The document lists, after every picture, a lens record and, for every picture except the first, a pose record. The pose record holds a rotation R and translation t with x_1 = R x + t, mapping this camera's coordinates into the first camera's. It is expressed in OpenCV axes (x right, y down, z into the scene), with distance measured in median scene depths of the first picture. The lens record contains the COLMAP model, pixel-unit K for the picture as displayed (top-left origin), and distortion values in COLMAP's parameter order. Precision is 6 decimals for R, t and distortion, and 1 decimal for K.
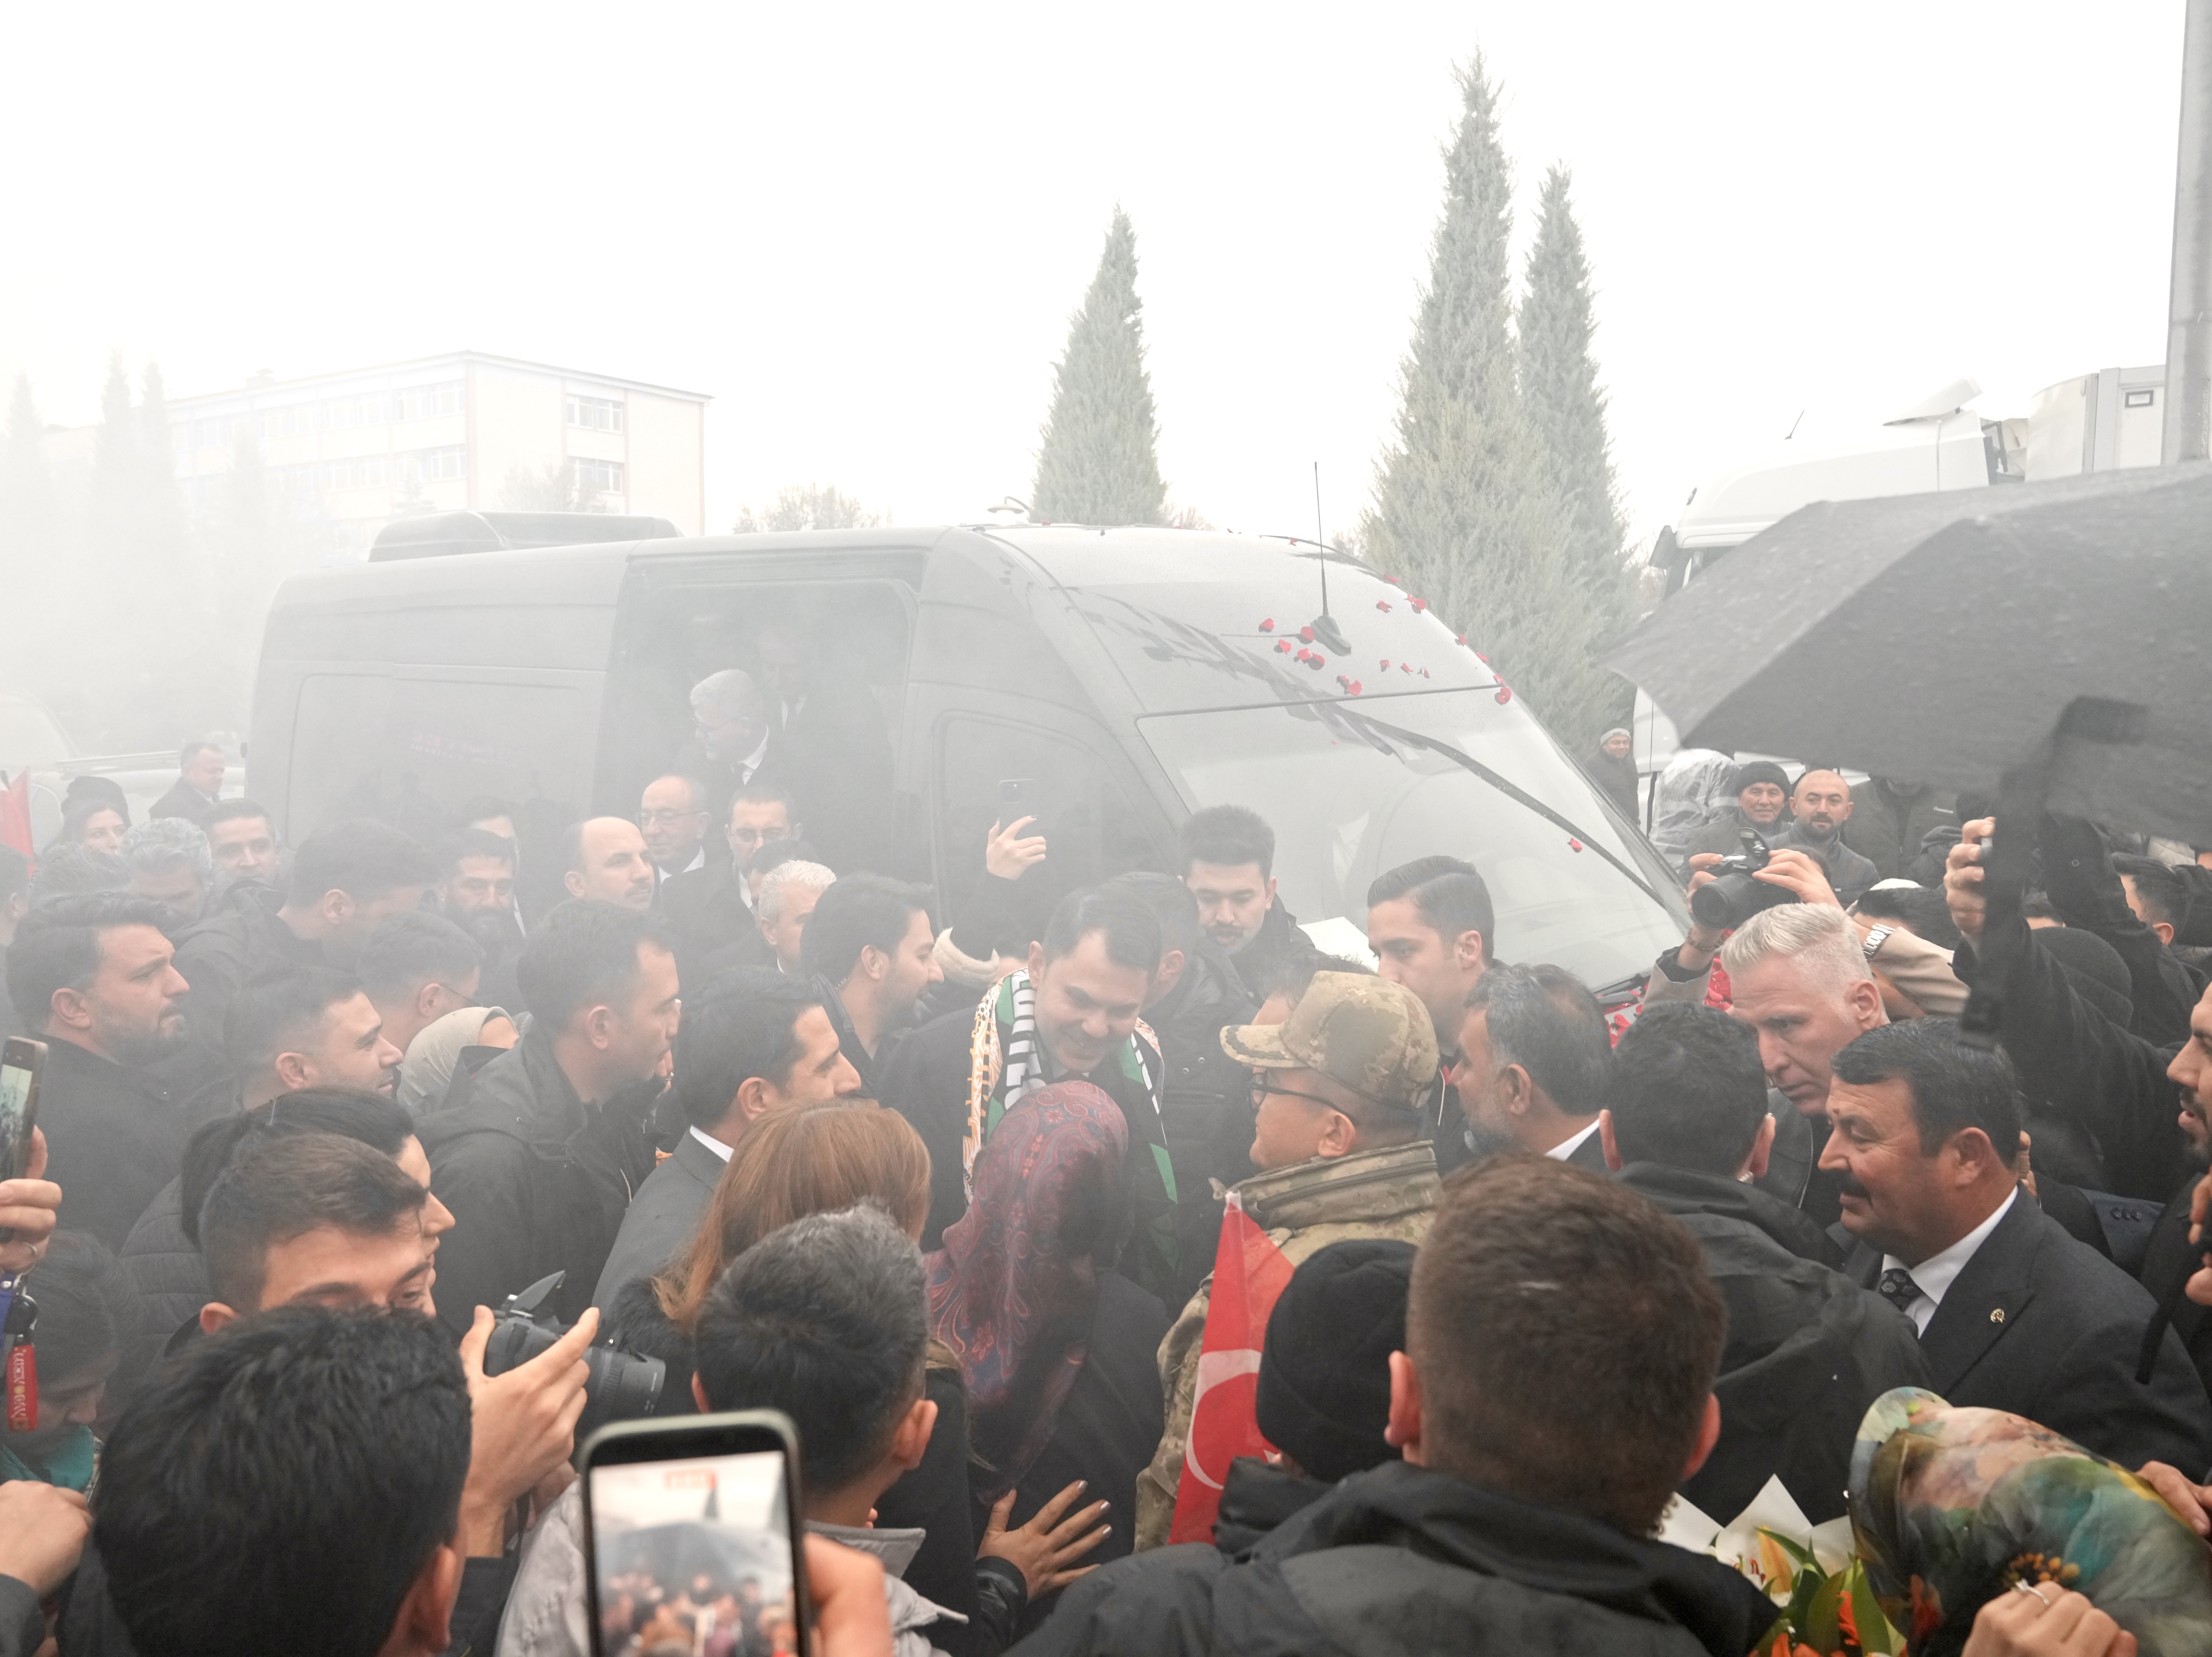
lens RADIAL K [[1673.0, 0, 1121.5], [0, 1673.0, 825.5], [0, 0, 1]] dist [-0.019424, 0.003502]
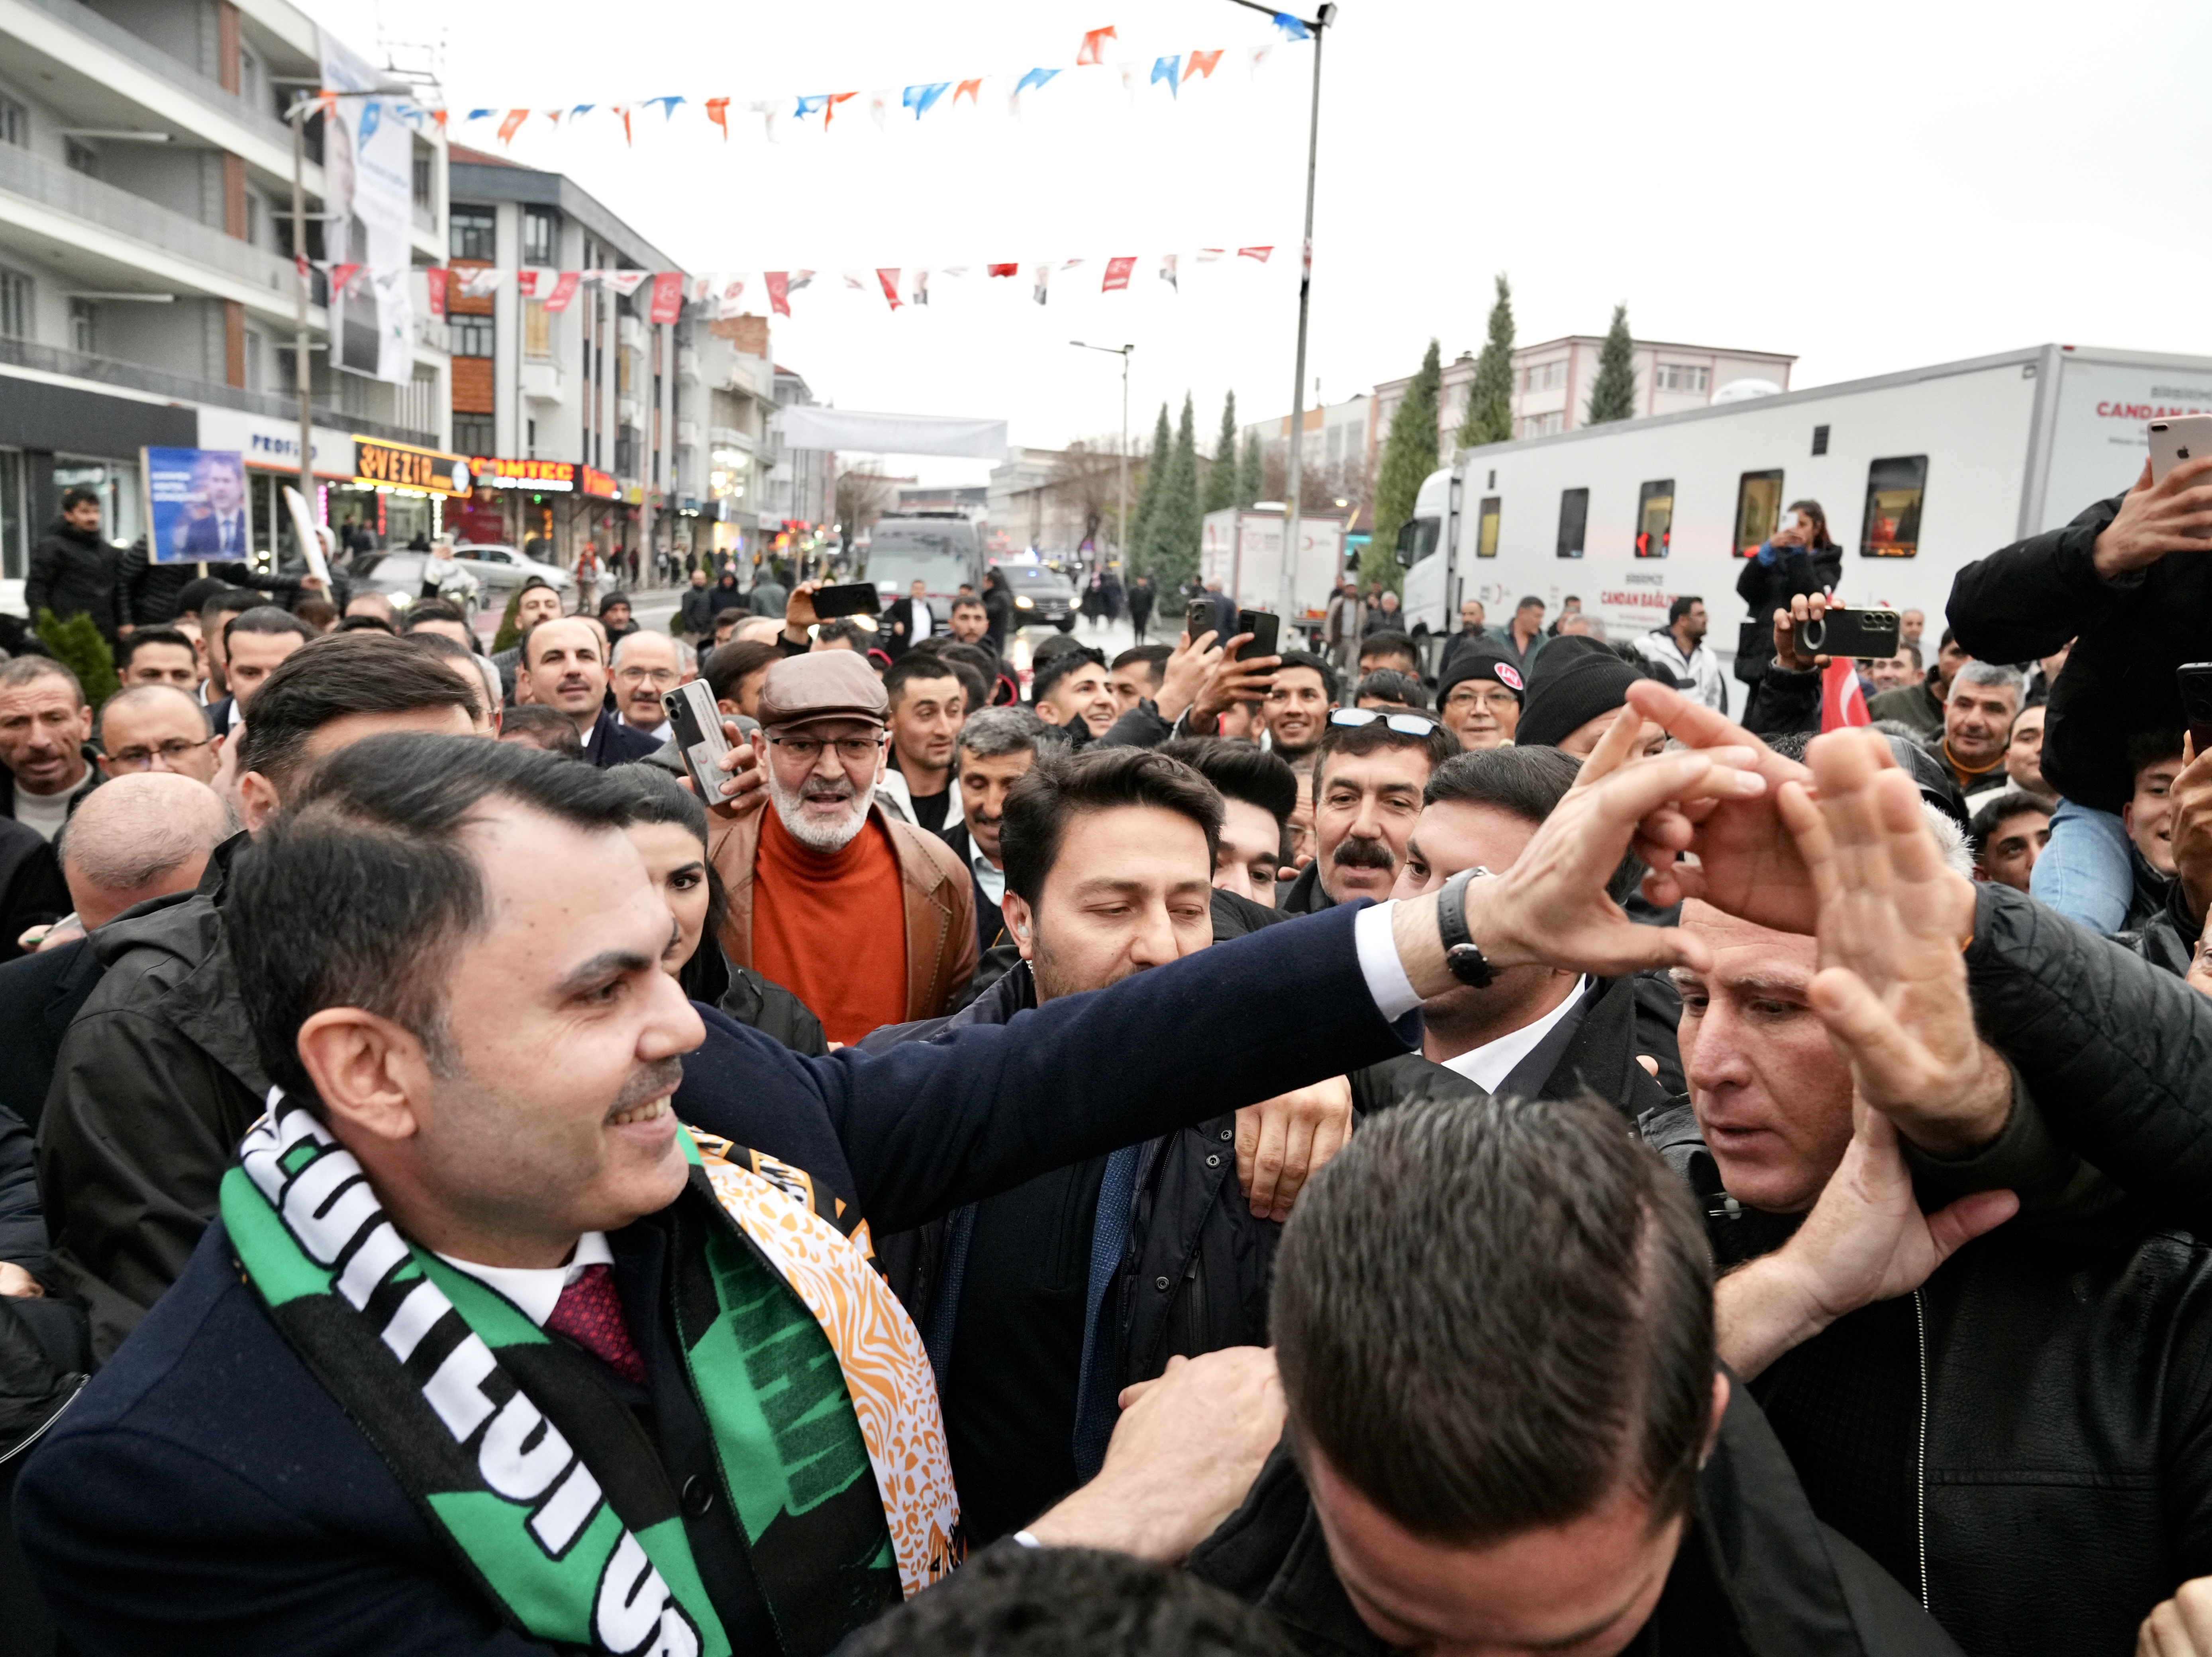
lens RADIAL K [[1673.0, 0, 1102.8], [0, 1673.0, 830.4], [0, 0, 1]] dist [-0.019424, 0.003502]
pose [[0.715229, 0.136297, -0.685471, 1.139741], [-0.107469, 0.990583, 0.084830, 0.079094], [0.690578, 0.012993, 0.723141, -0.669509]]
